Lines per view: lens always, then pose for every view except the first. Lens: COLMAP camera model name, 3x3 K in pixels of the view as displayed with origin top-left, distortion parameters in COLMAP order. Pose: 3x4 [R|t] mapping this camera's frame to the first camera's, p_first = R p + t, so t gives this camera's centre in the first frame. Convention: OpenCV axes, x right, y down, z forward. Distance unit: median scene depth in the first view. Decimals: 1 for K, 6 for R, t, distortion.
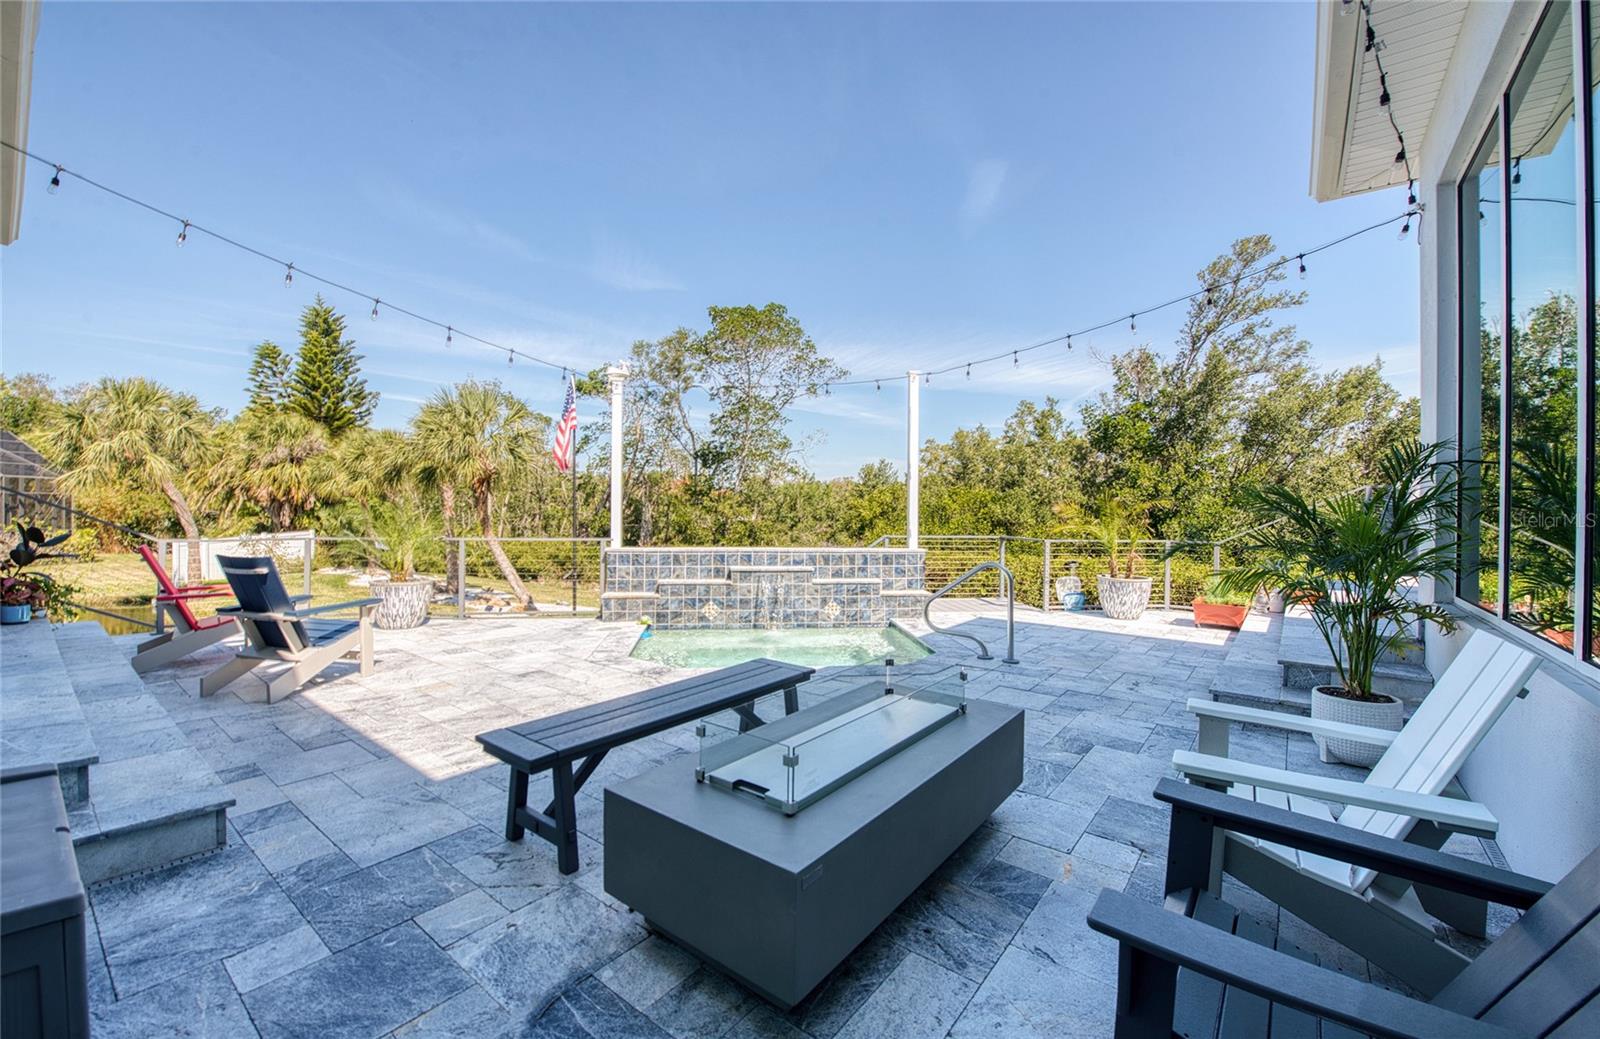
lens RADIAL K [[638.4, 0, 801.0], [0, 638.4, 508.7], [0, 0, 1]] dist [-0.018325, -0.000842]
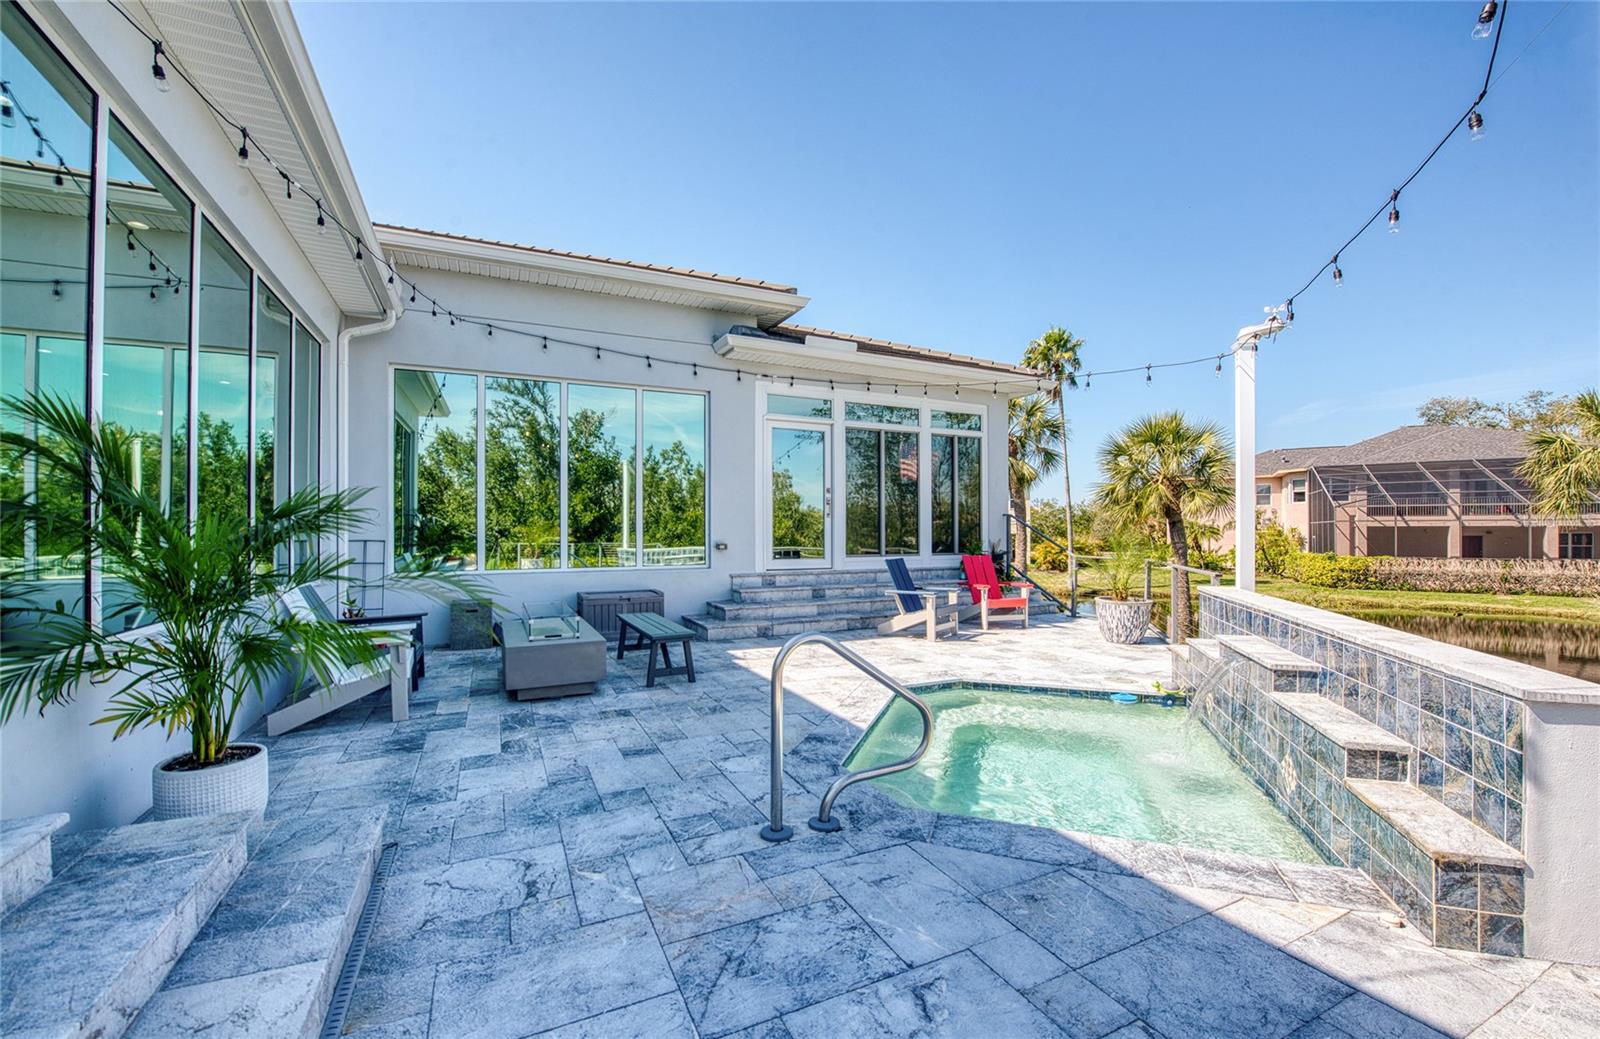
lens RADIAL K [[638.4, 0, 797.9], [0, 638.4, 524.4], [0, 0, 1]] dist [-0.018325, -0.000842]
pose [[-0.443726, -0.014354, -0.896047, 0.377907], [-0.000870, 0.999878, -0.015586, 0.000852], [0.896162, -0.006136, -0.443685, 0.603371]]
